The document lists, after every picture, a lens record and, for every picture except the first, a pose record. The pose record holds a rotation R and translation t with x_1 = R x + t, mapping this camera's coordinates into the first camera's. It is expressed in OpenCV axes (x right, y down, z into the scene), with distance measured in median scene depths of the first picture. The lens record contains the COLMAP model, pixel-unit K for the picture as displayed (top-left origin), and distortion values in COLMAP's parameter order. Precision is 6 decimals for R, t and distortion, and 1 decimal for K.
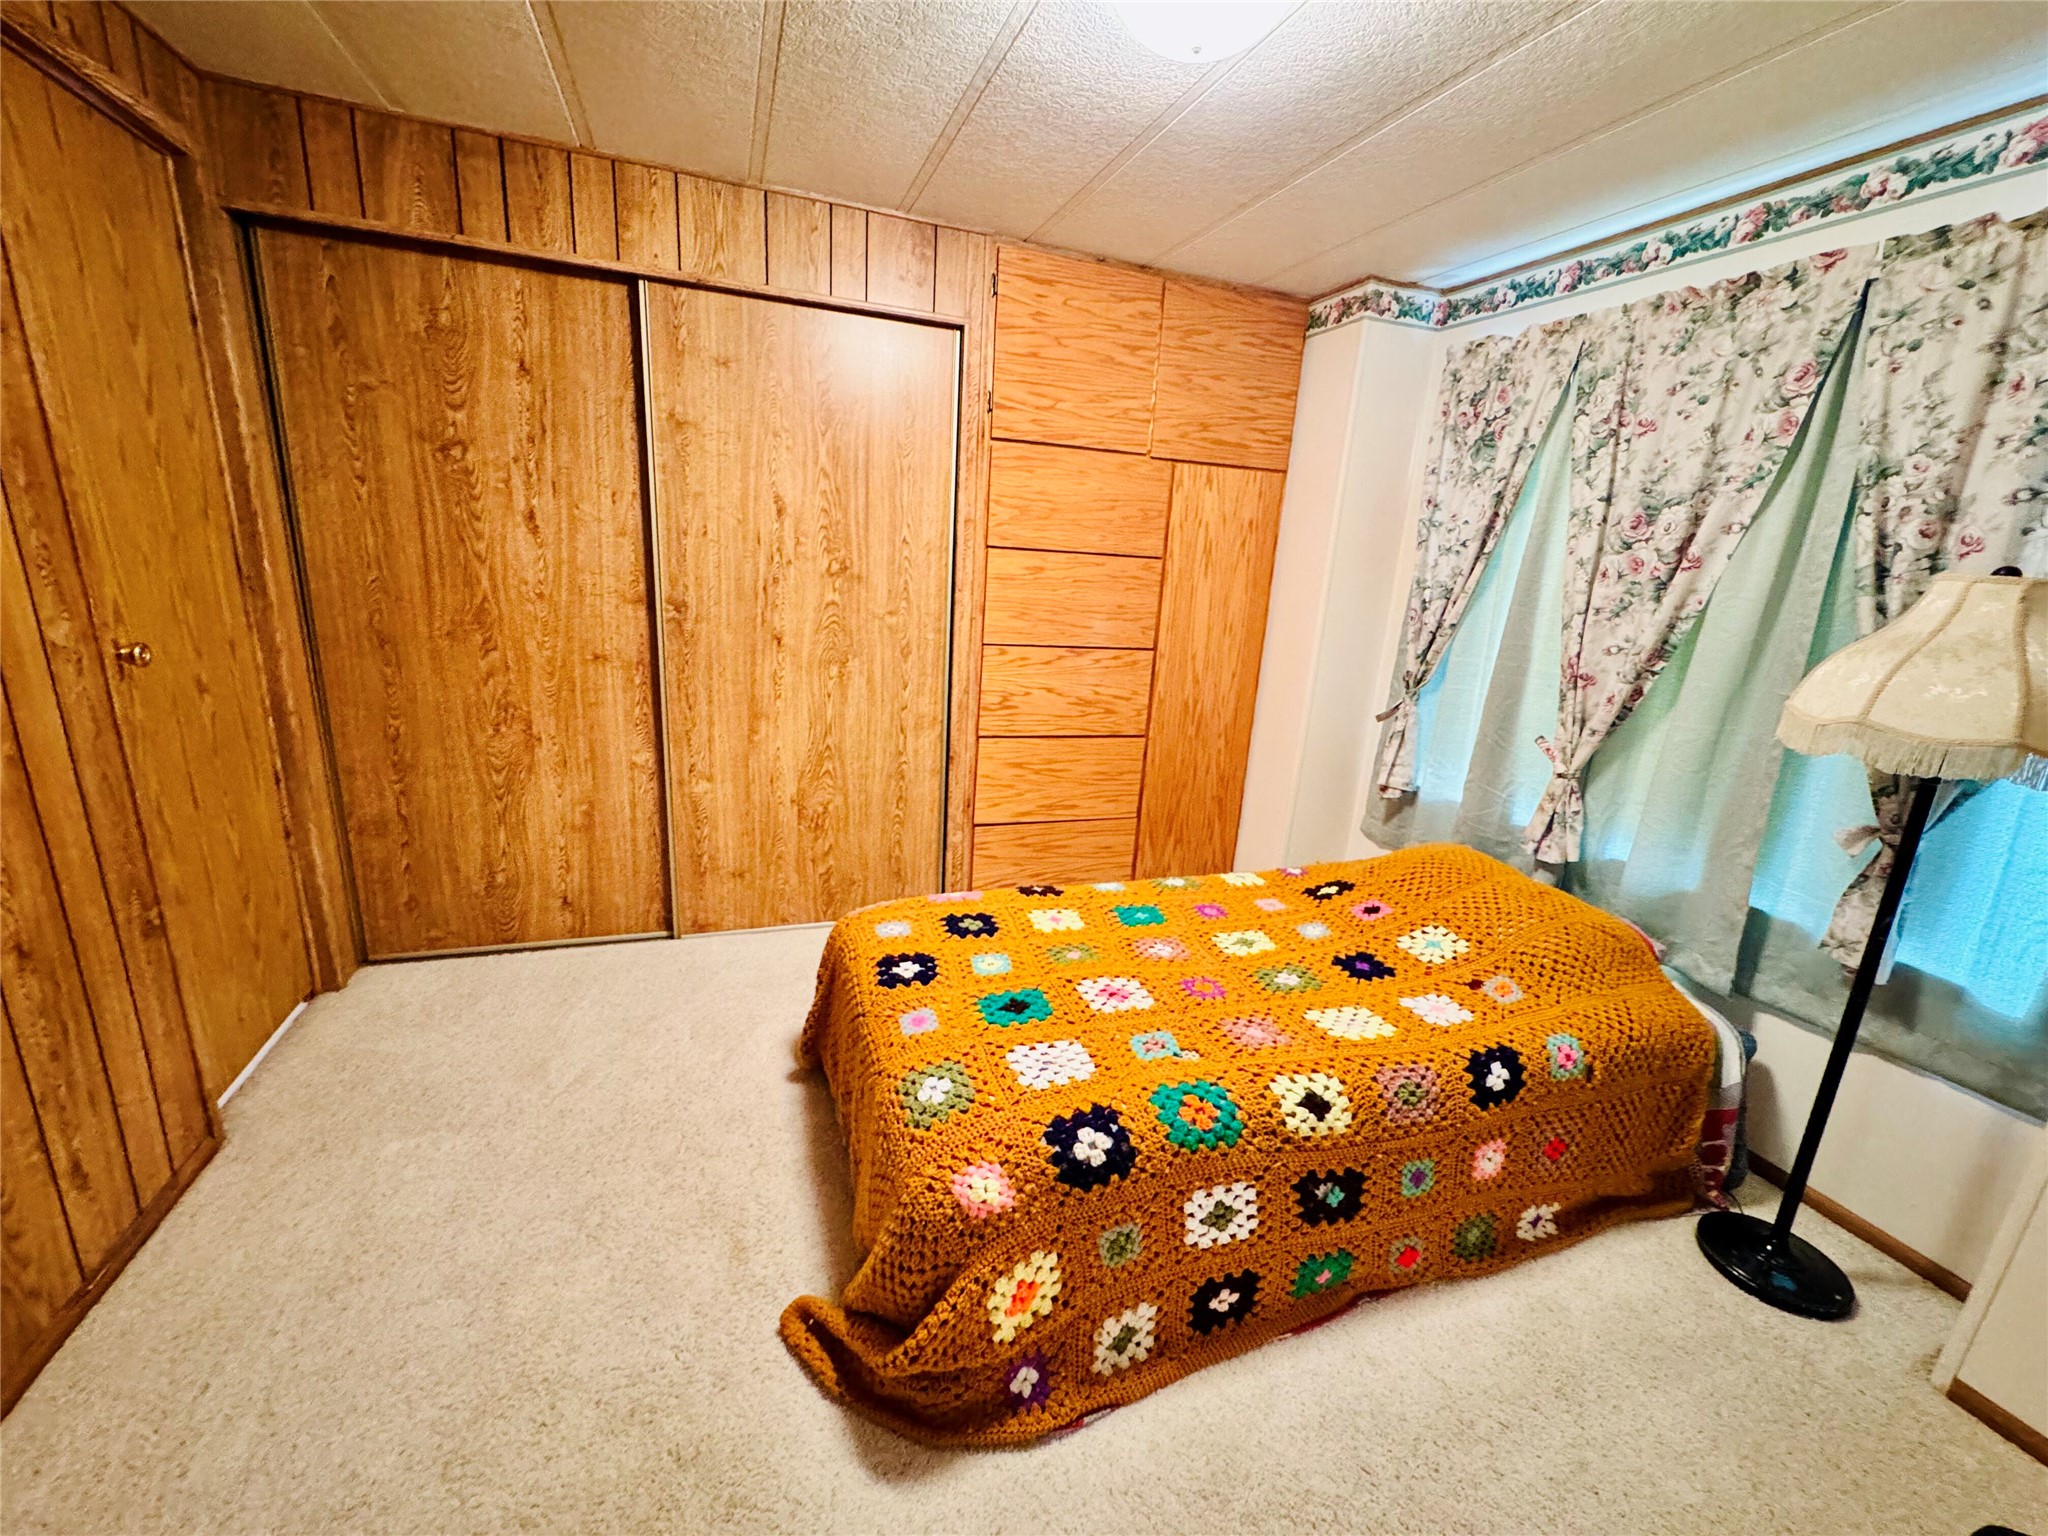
lens RADIAL K [[819.9, 0, 1024.9], [0, 819.9, 766.5], [0, 0, 1]] dist [-0.004576, 0.000531]
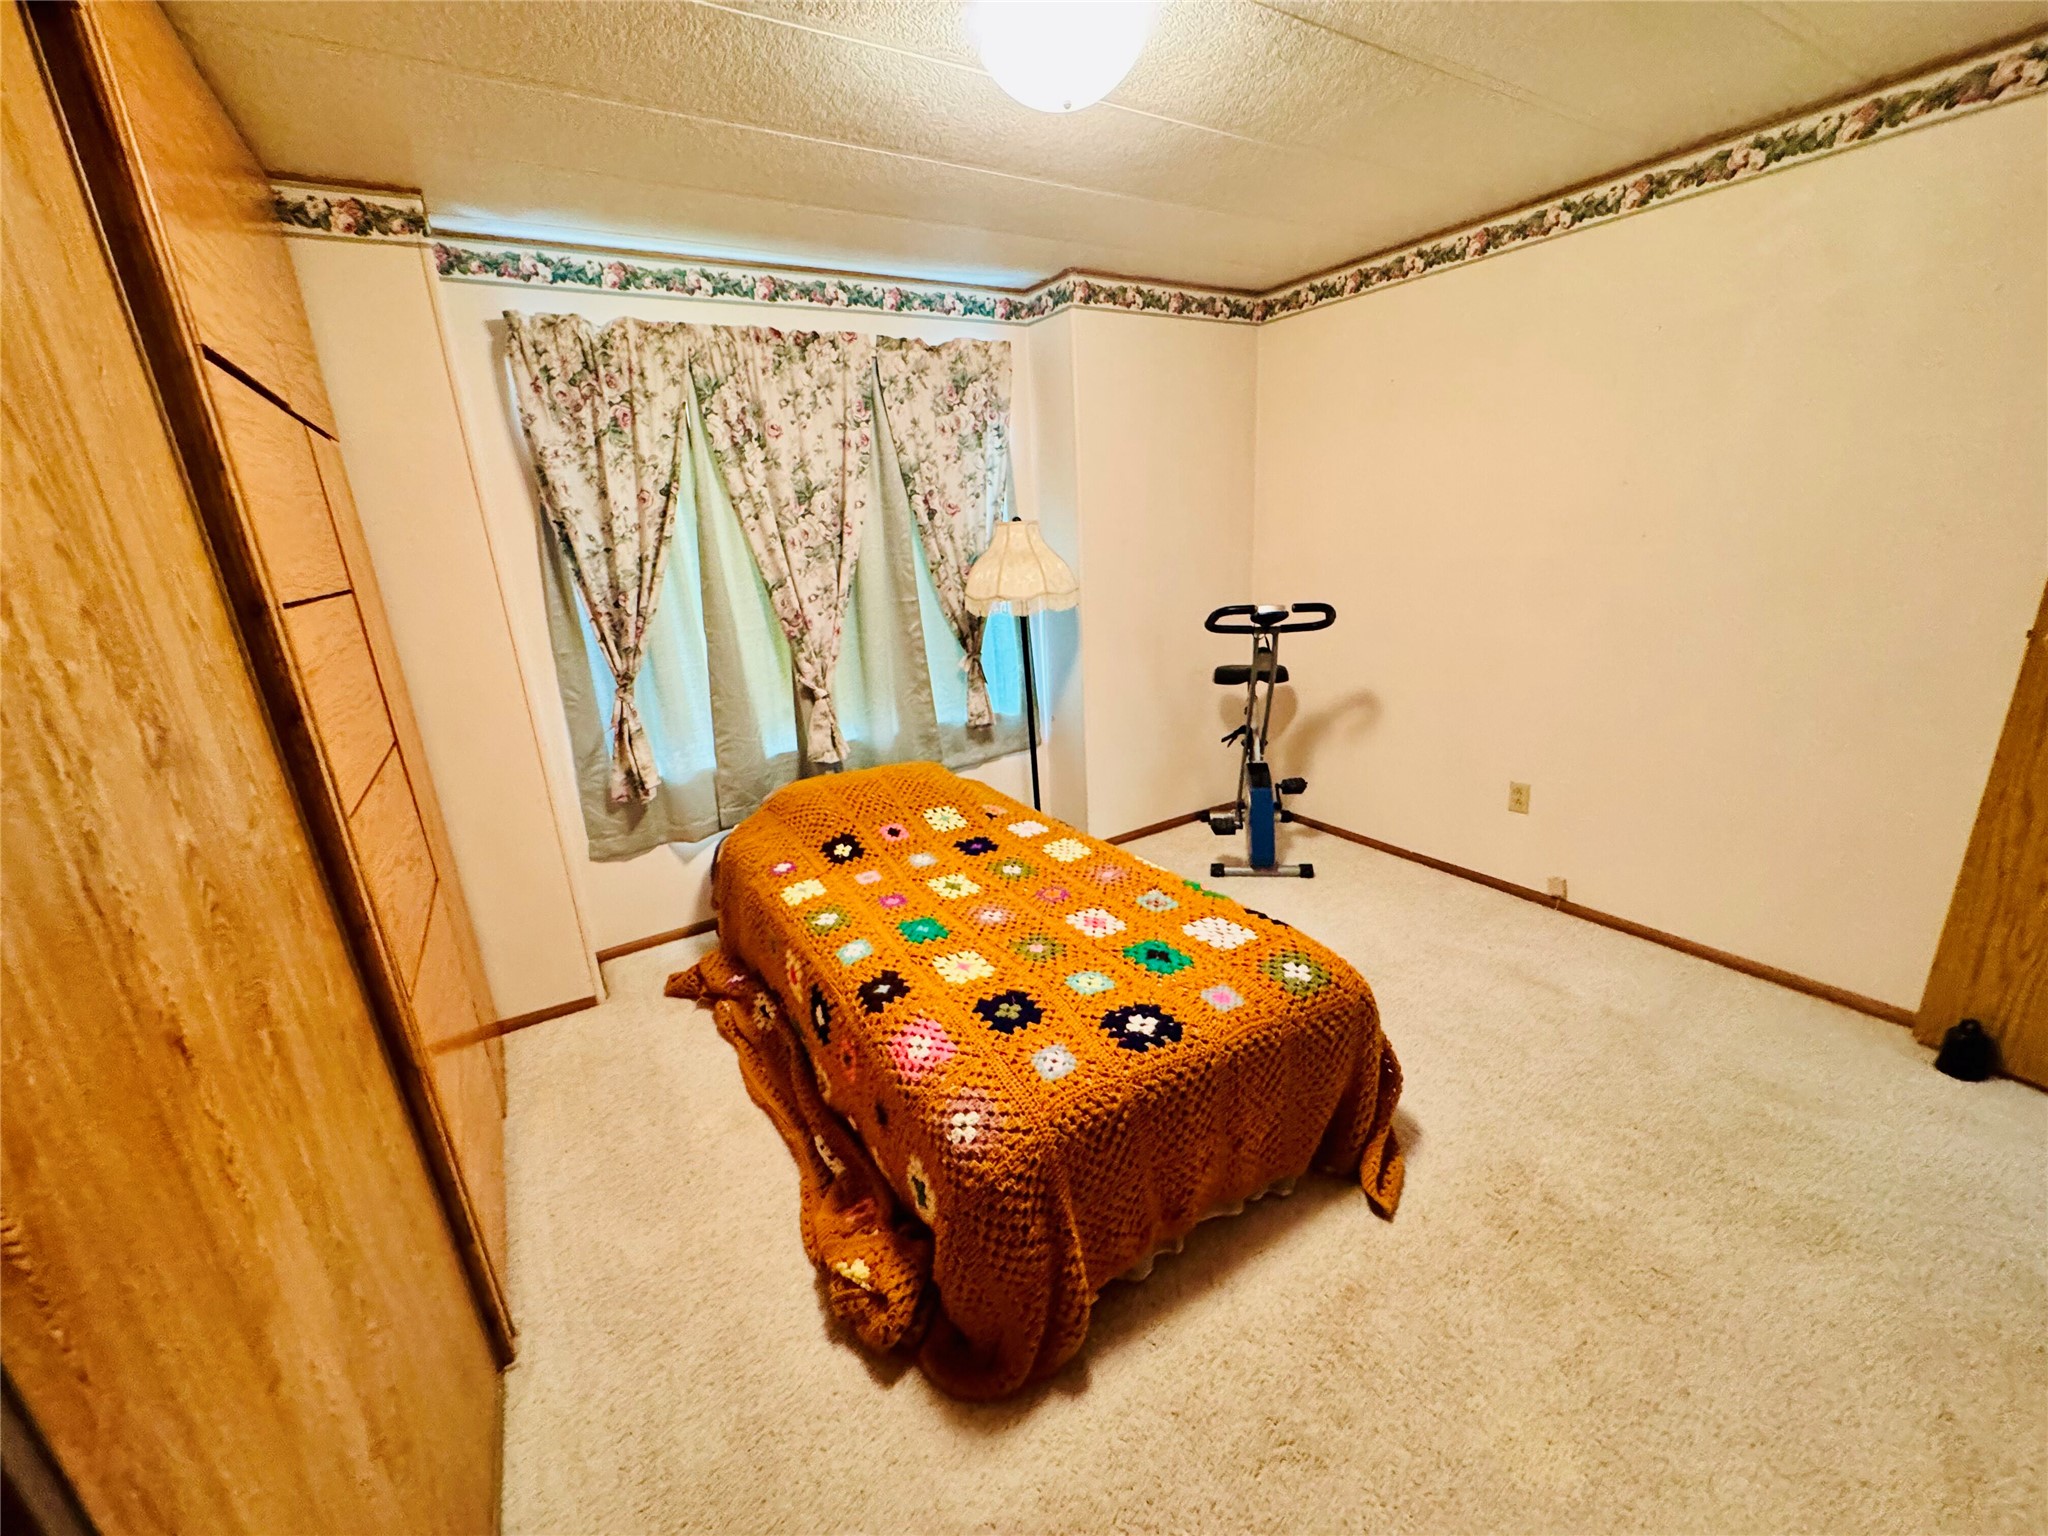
lens RADIAL K [[819.9, 0, 1020.7], [0, 819.9, 767.7], [0, 0, 1]] dist [-0.004576, 0.000531]
pose [[-0.204705, -0.327485, 0.922415, -0.712862], [0.294921, 0.877942, 0.377146, -0.315399], [-0.933337, 0.349243, -0.083137, 0.919661]]
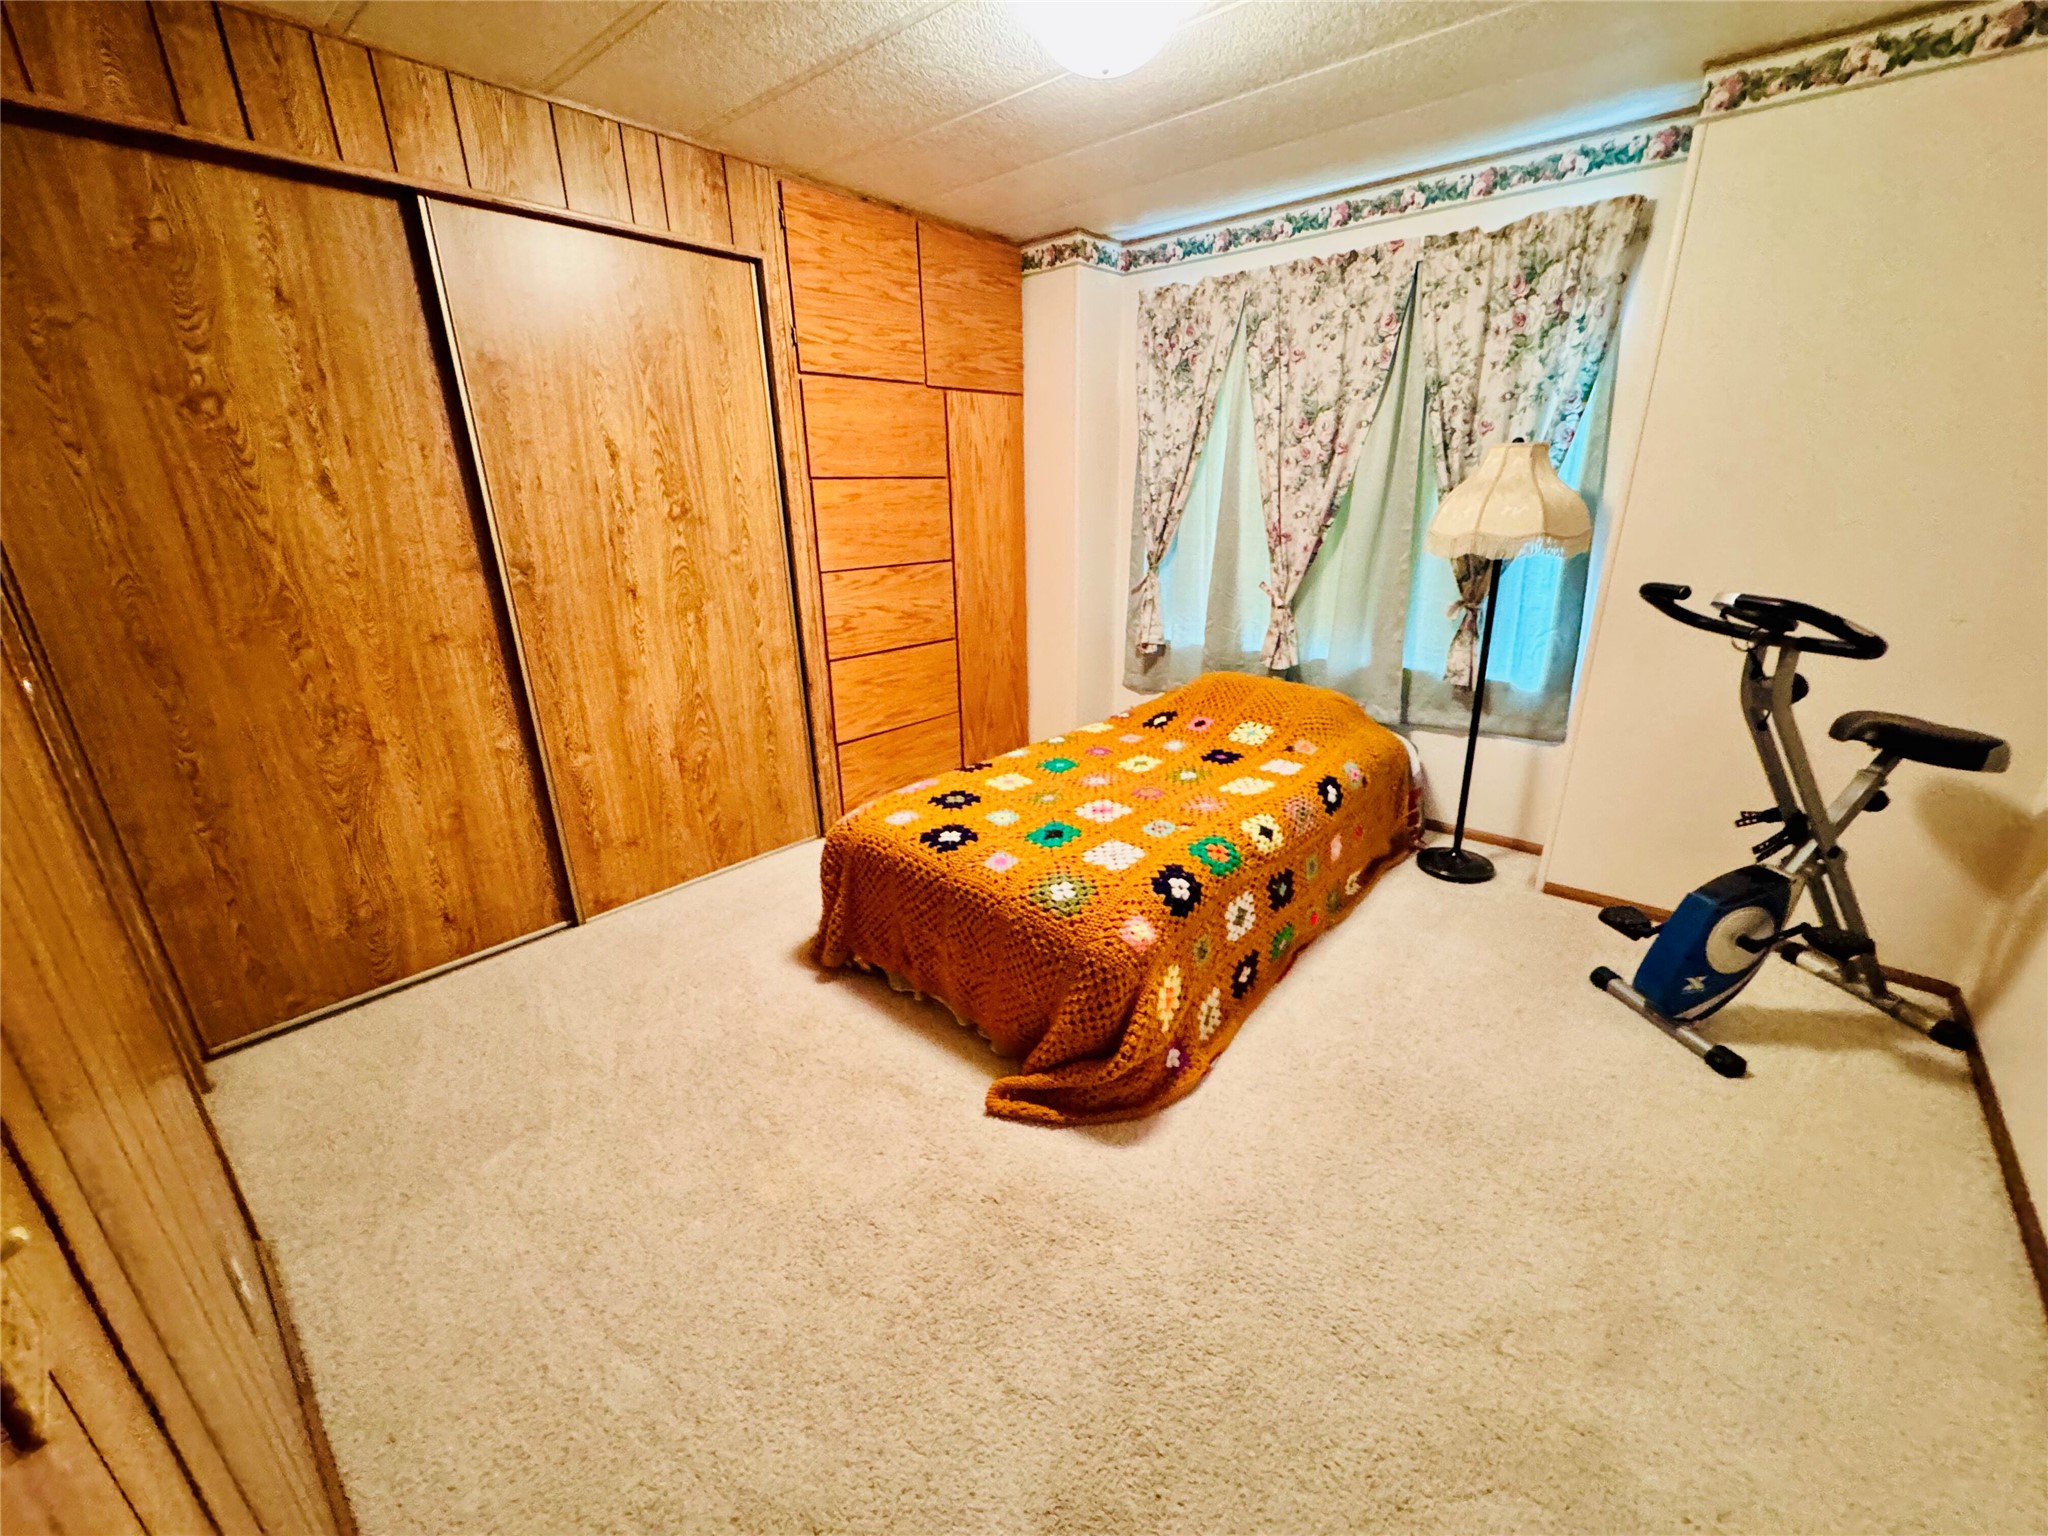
lens RADIAL K [[819.9, 0, 1022.2], [0, 819.9, 764.2], [0, 0, 1]] dist [-0.004576, 0.000531]
pose [[0.872000, -0.228476, 0.432914, -0.455761], [0.193079, 0.973224, 0.124722, 0.013593], [-0.449818, -0.025171, 0.892765, -0.091576]]
